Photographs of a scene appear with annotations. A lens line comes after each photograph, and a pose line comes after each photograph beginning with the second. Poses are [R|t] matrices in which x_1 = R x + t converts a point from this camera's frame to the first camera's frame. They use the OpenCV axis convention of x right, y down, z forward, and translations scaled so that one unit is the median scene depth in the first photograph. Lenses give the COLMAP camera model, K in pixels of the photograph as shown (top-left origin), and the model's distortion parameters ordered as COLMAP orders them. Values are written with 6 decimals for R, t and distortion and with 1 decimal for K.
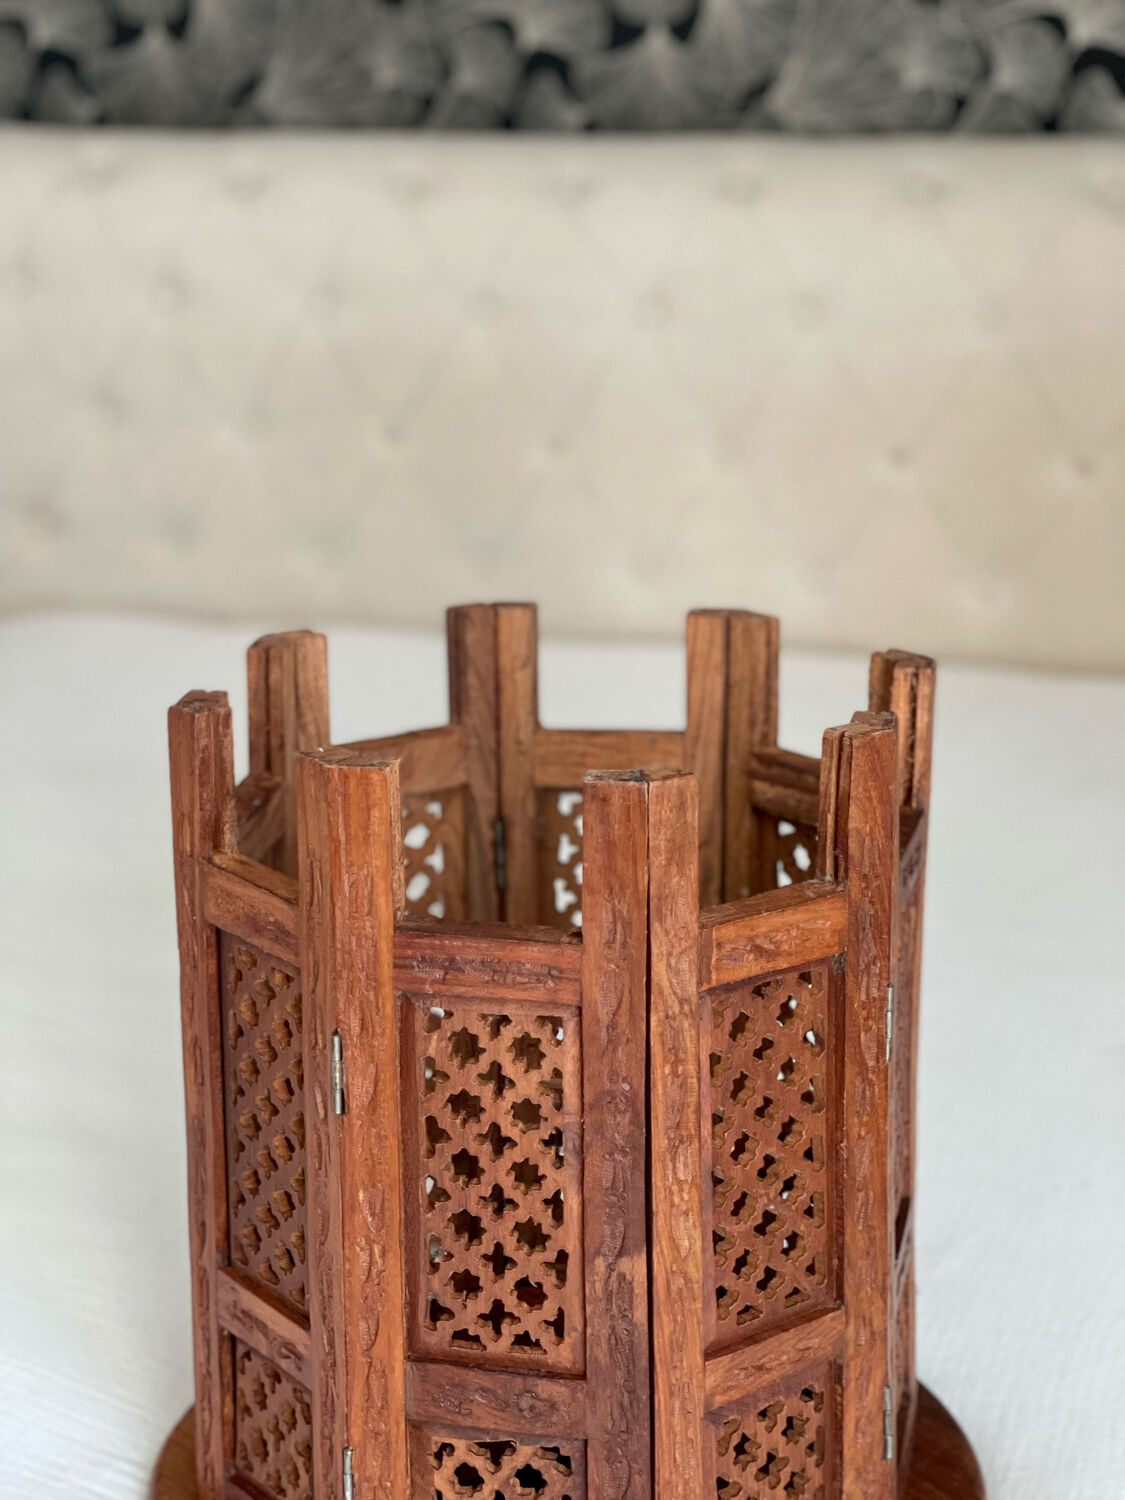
lens RADIAL K [[2590.5, 0, 562.5], [0, 2590.5, 750.0], [0, 0, 1]] dist [-0.011430, 0.318790]
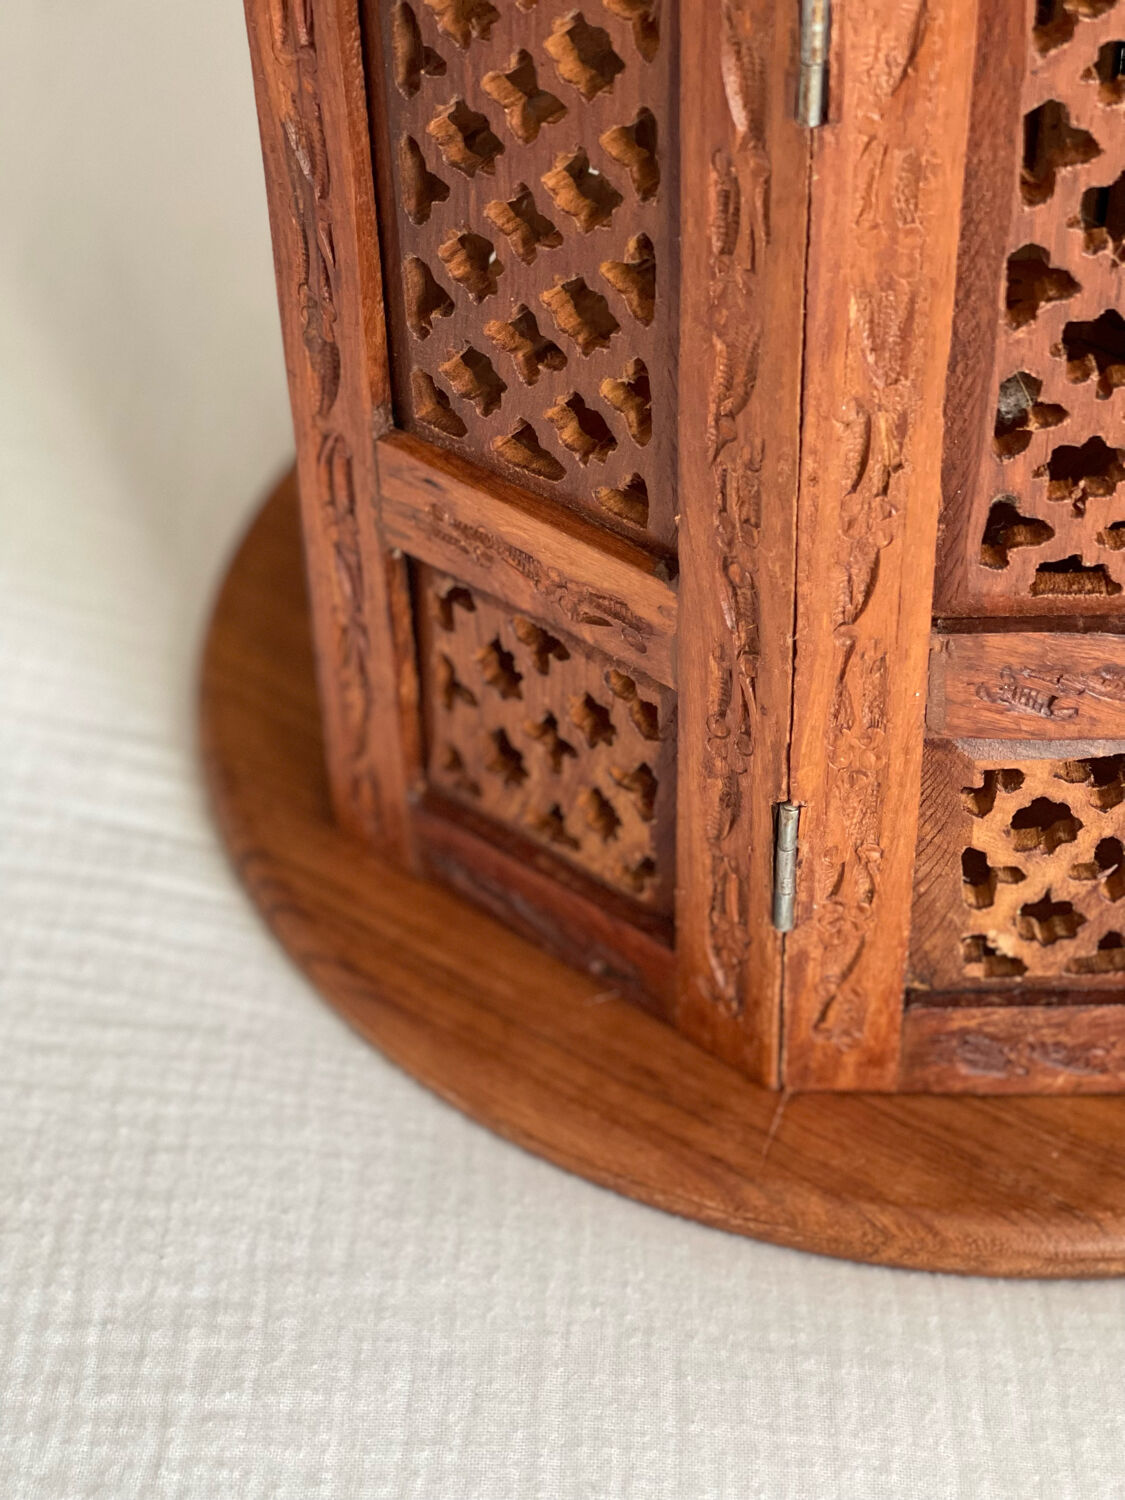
lens RADIAL K [[2590.5, 0, 562.5], [0, 2590.5, 750.0], [0, 0, 1]] dist [-0.011430, 0.318790]
pose [[0.970255, -0.175700, 0.166538, -0.193245], [0.072271, 0.866784, 0.493419, 0.024382], [-0.231046, -0.466706, 0.853700, 0.592511]]
